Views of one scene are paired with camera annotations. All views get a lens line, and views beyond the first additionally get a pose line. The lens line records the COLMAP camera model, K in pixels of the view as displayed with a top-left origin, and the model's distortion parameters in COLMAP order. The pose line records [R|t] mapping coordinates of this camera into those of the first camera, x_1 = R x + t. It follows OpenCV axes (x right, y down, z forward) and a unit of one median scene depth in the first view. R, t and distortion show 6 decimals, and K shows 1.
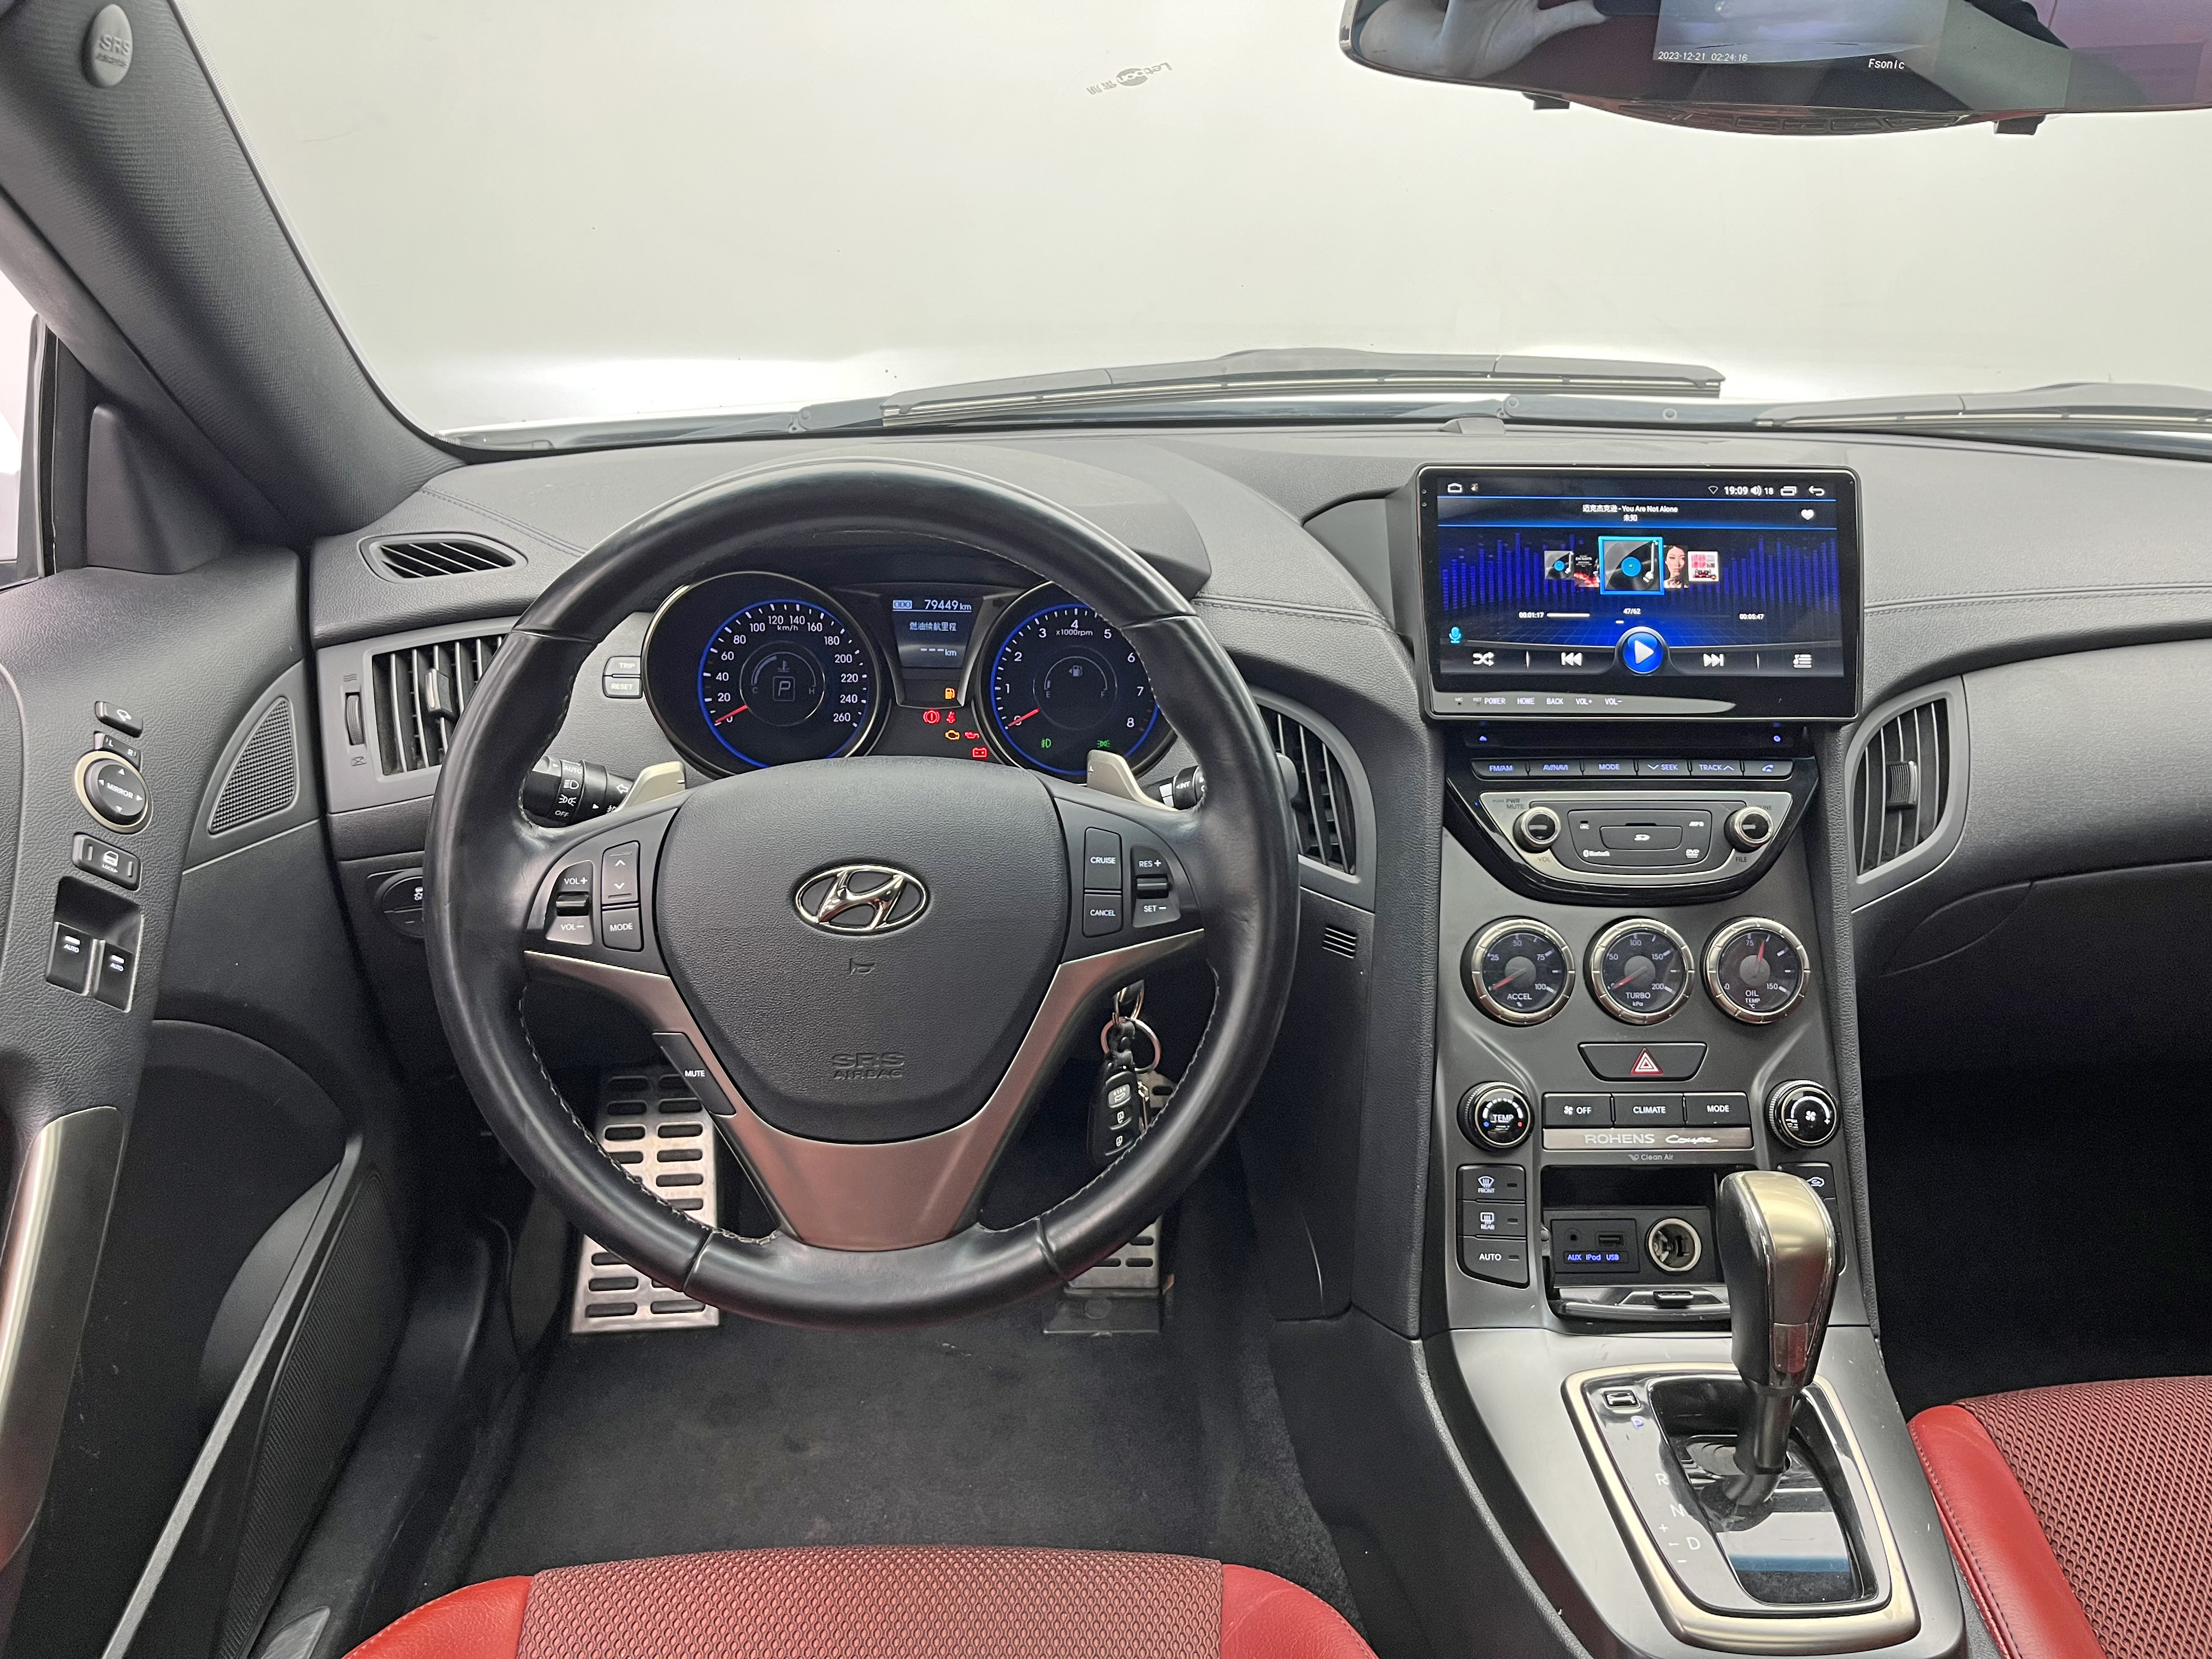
lens RADIAL K [[1687.0, 0, 1106.0], [0, 1687.0, 829.5], [0, 0, 1]] dist [0.067138, -0.110646]
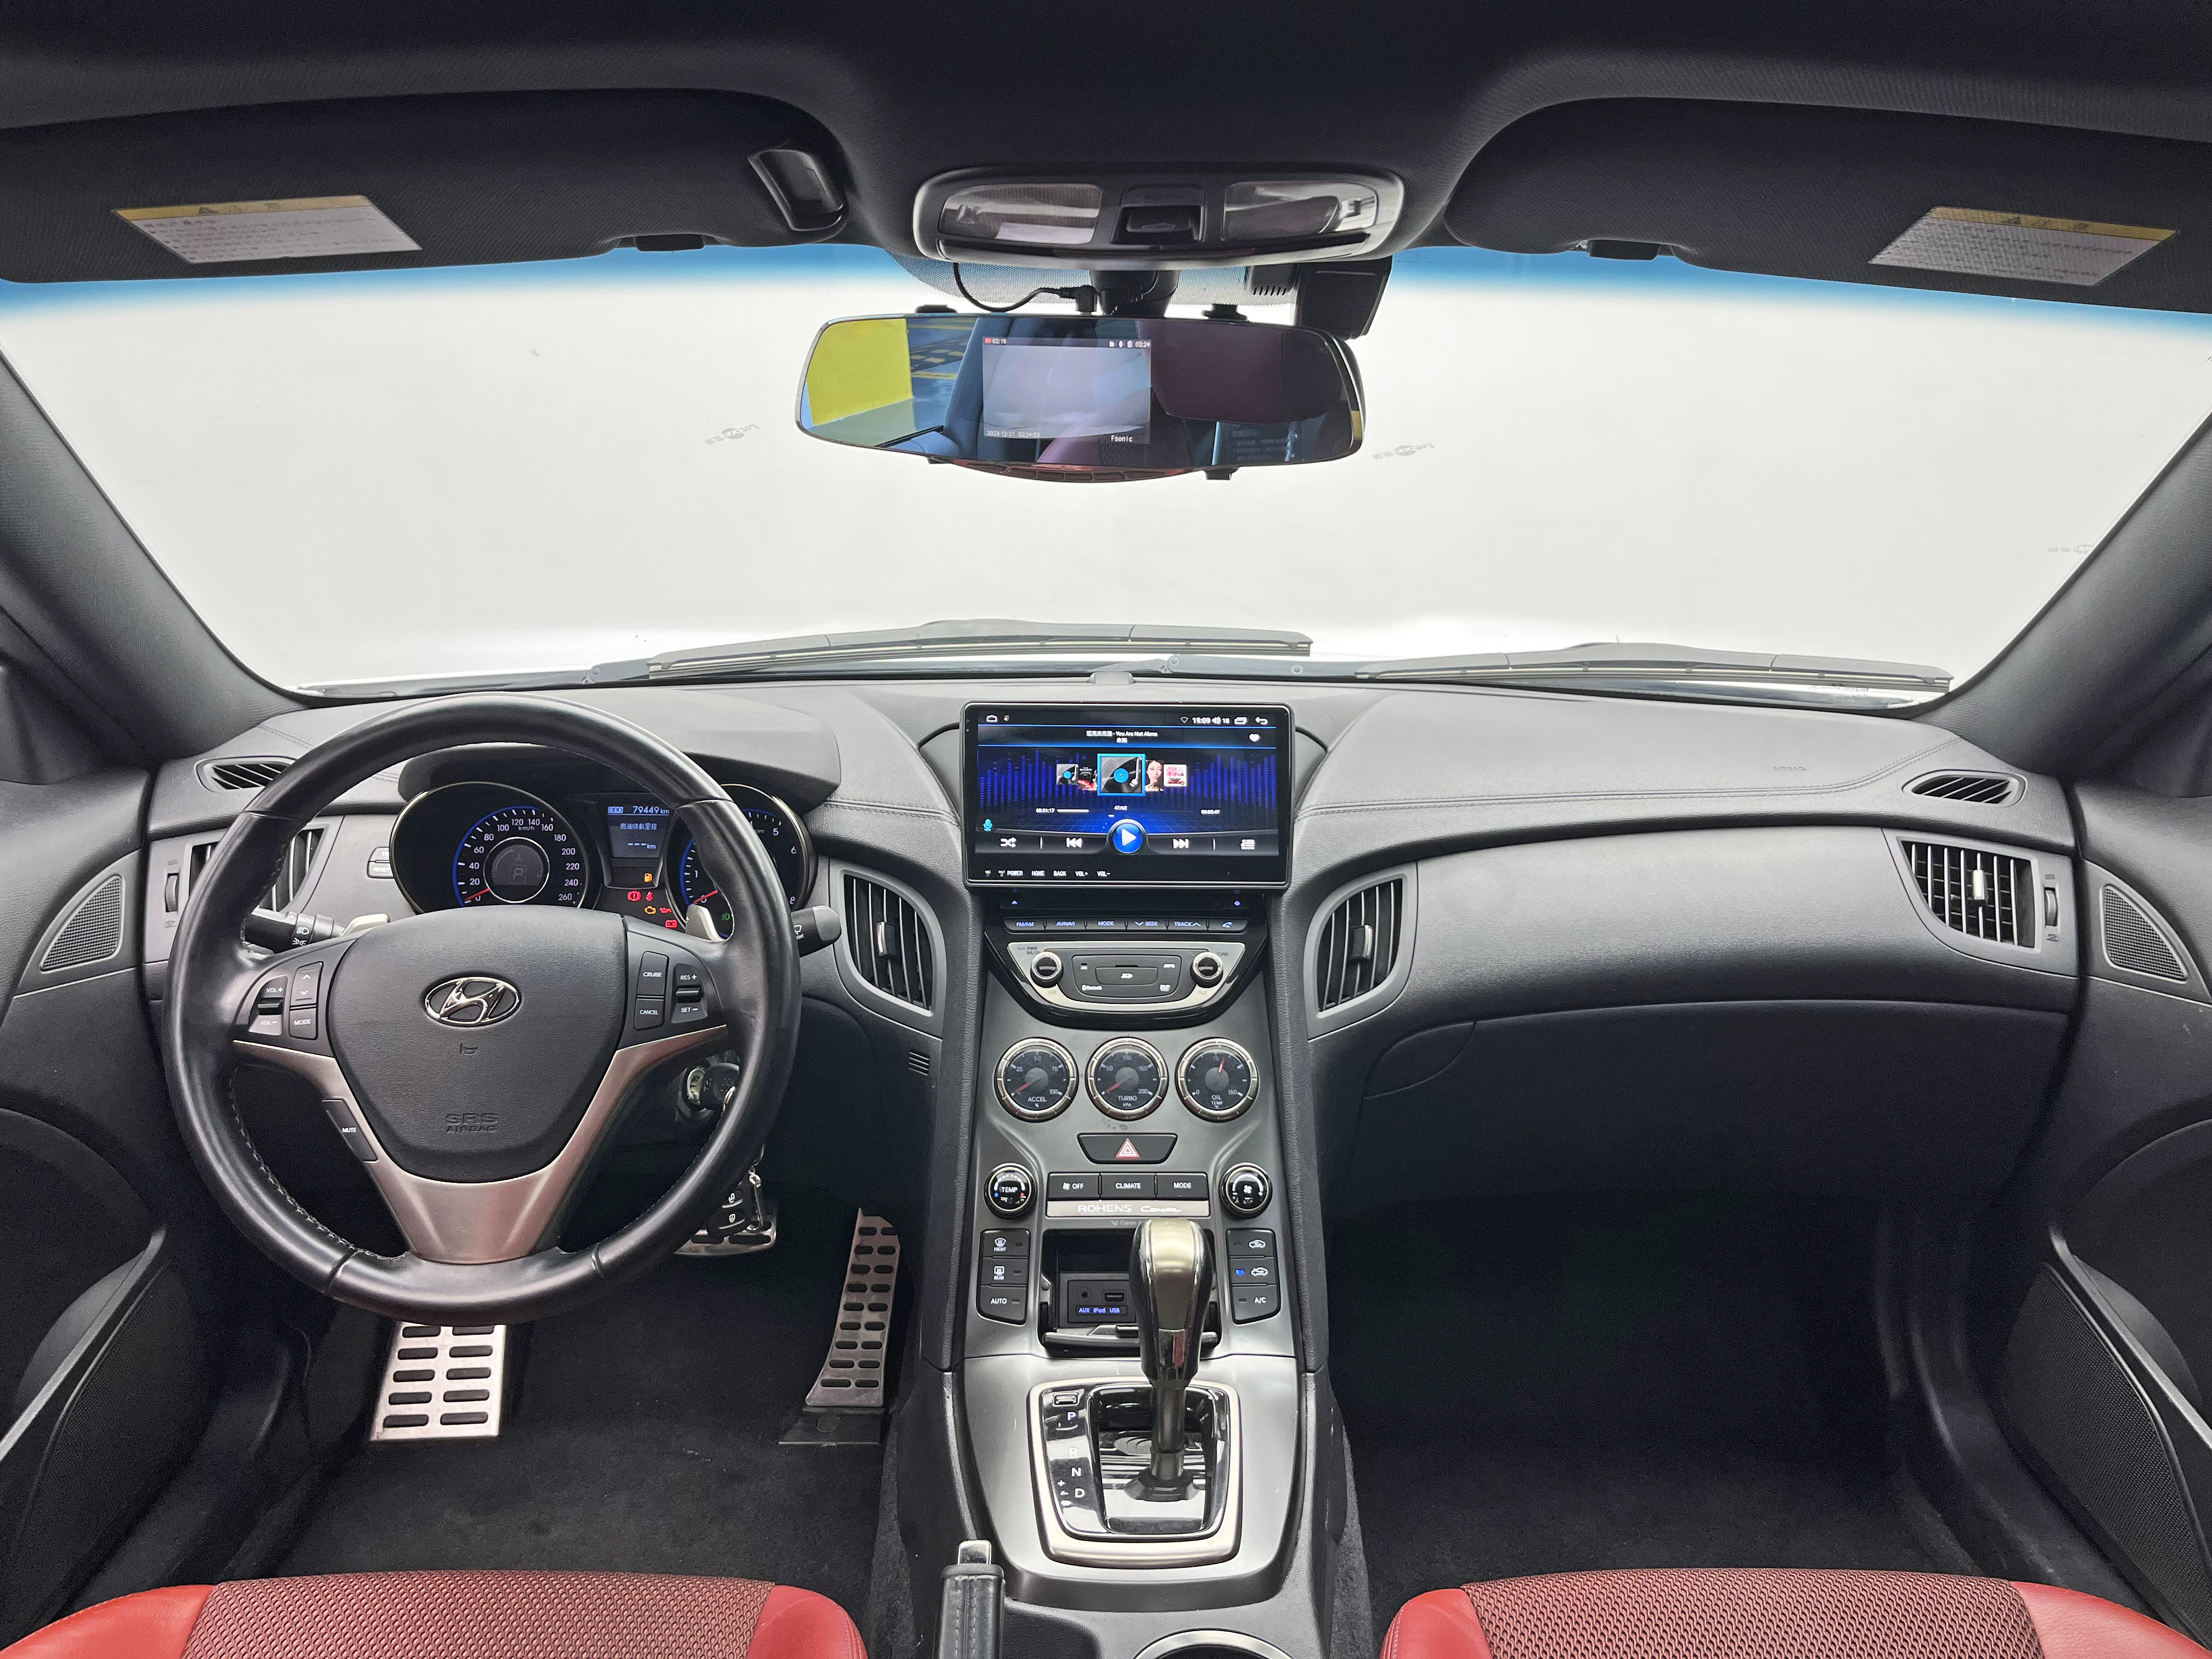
lens RADIAL K [[1687.0, 0, 1106.0], [0, 1687.0, 829.5], [0, 0, 1]] dist [0.067138, -0.110646]
pose [[0.999826, -0.001891, -0.018579, 0.322506], [-0.000967, 0.988278, -0.152660, 0.091862], [0.018650, 0.152651, 0.988104, -0.315399]]
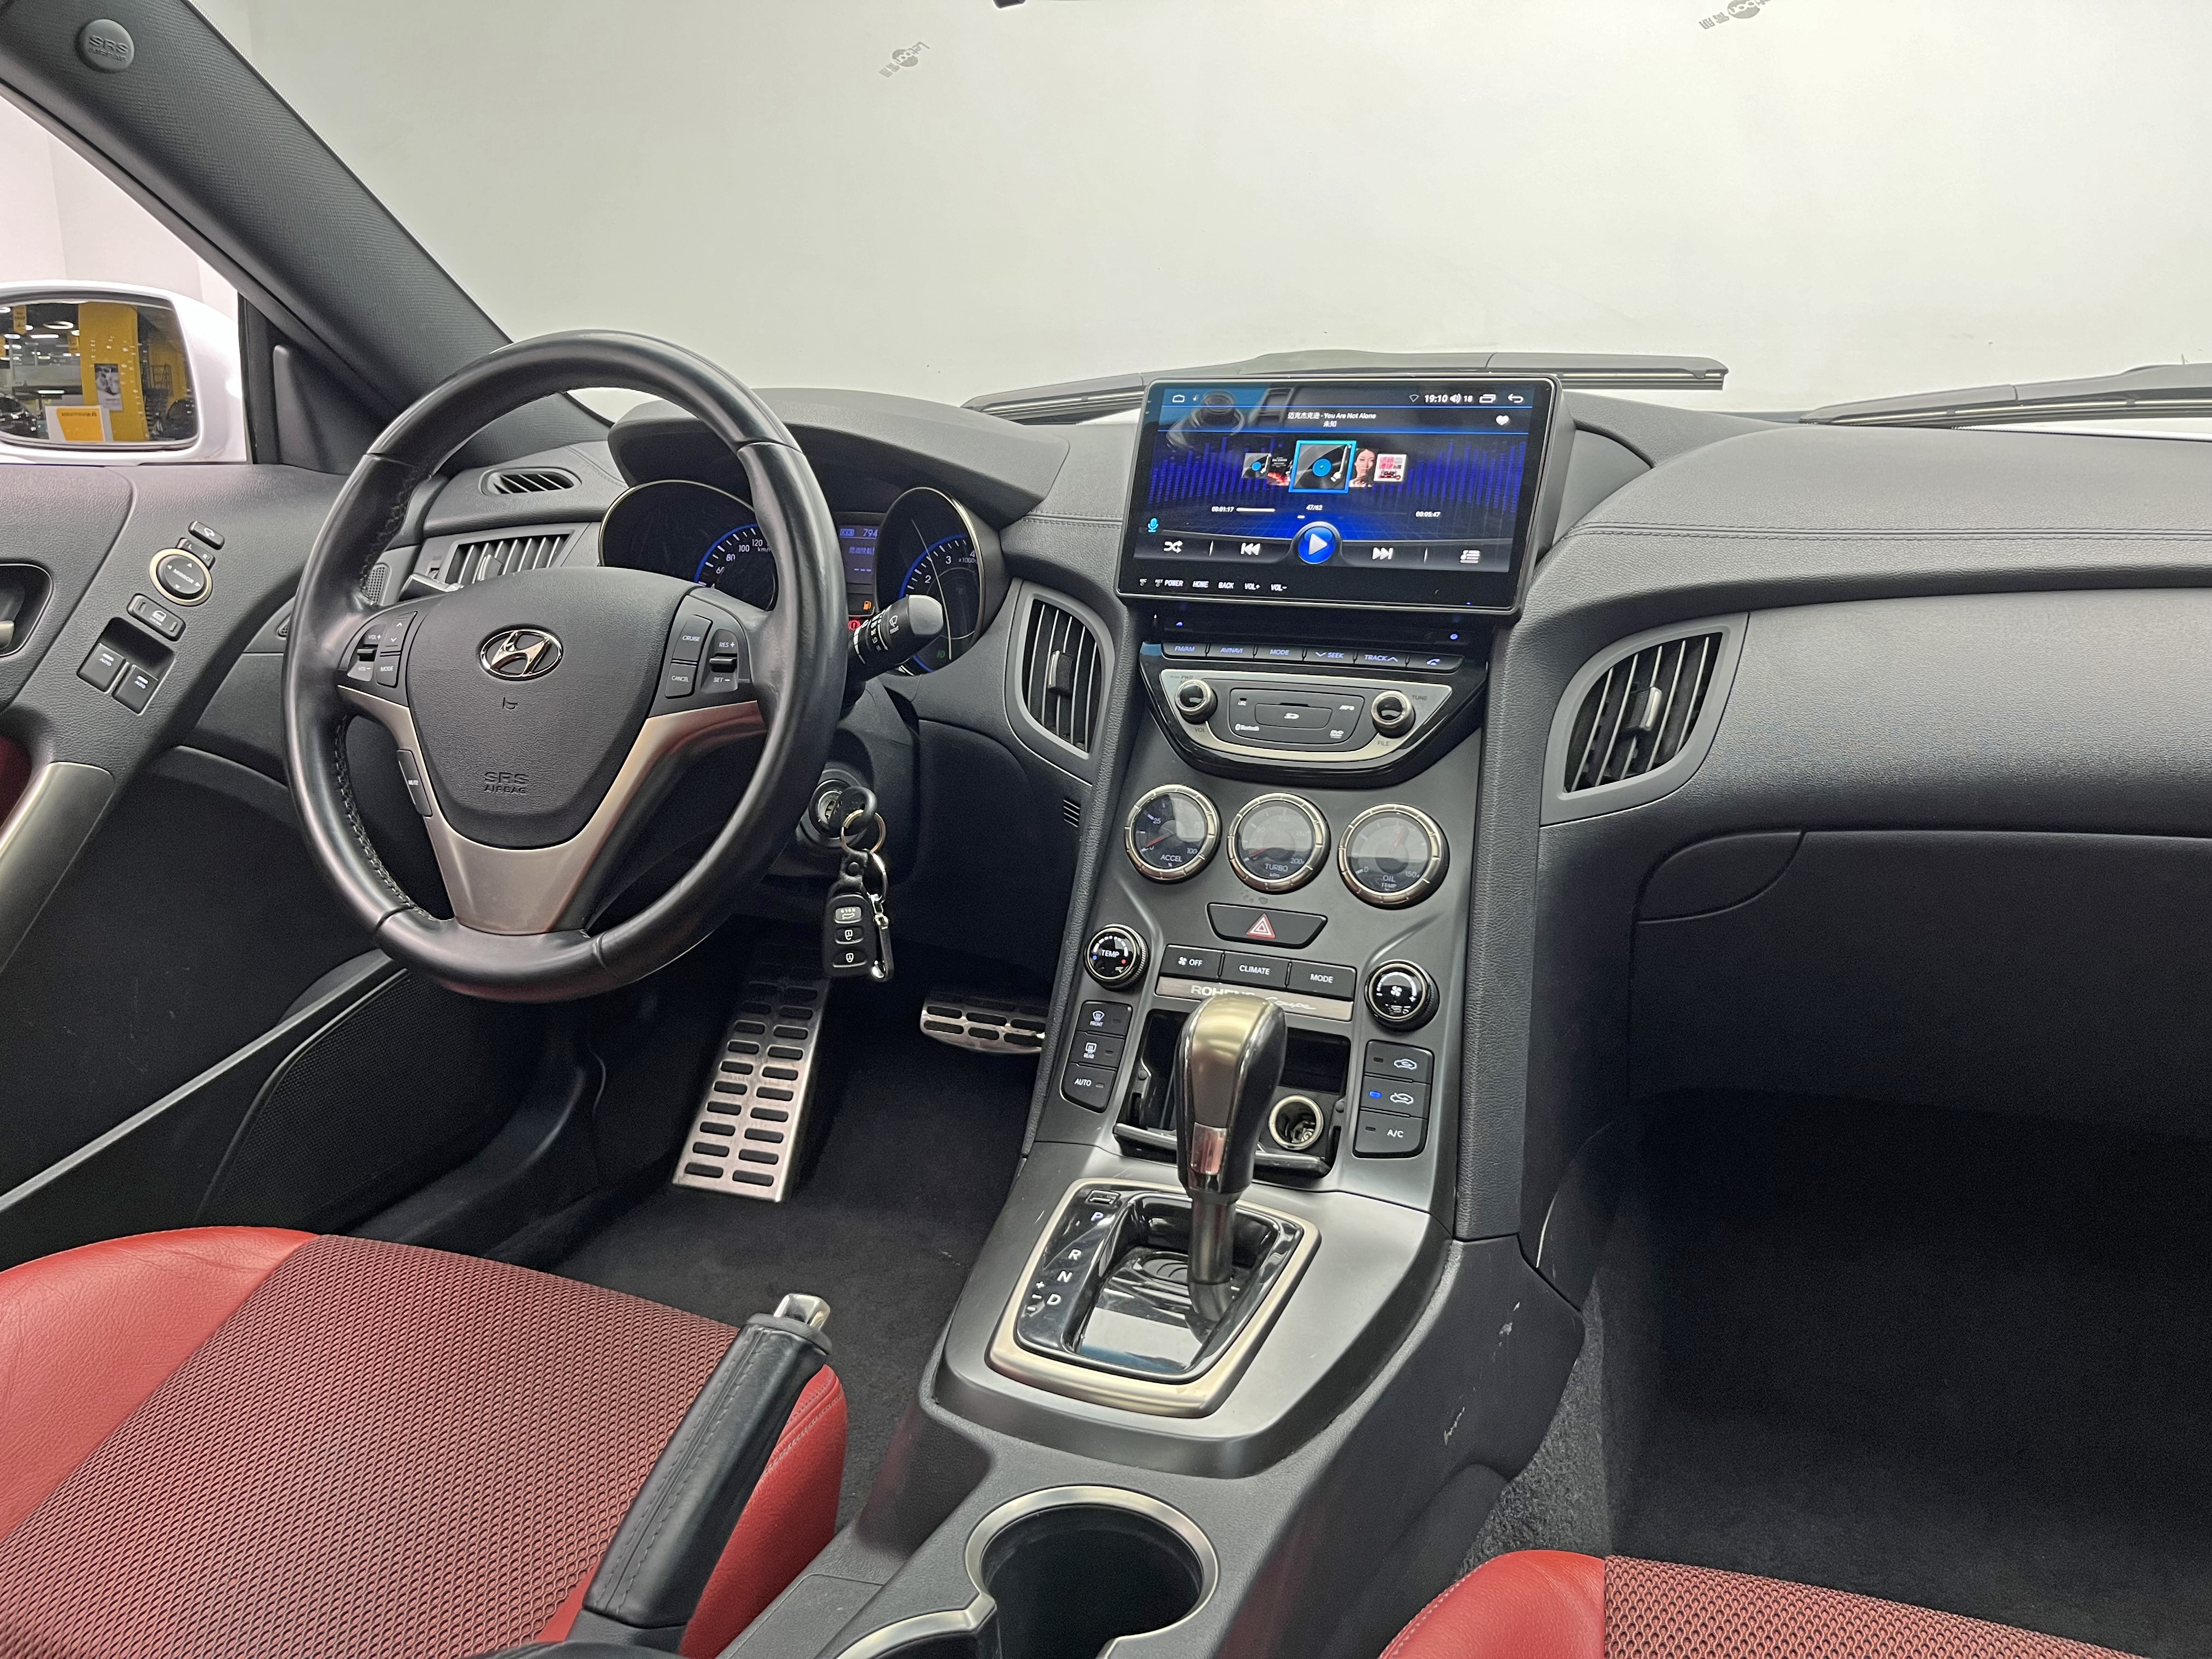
lens RADIAL K [[1691.6, 0, 1100.0], [0, 1691.6, 842.2], [0, 0, 1]] dist [0.109164, -0.236952]
pose [[0.908303, 0.090969, -0.408302, 0.640047], [-0.137595, 0.986726, -0.086251, 0.187481], [0.395036, 0.134522, 0.908763, 0.009943]]
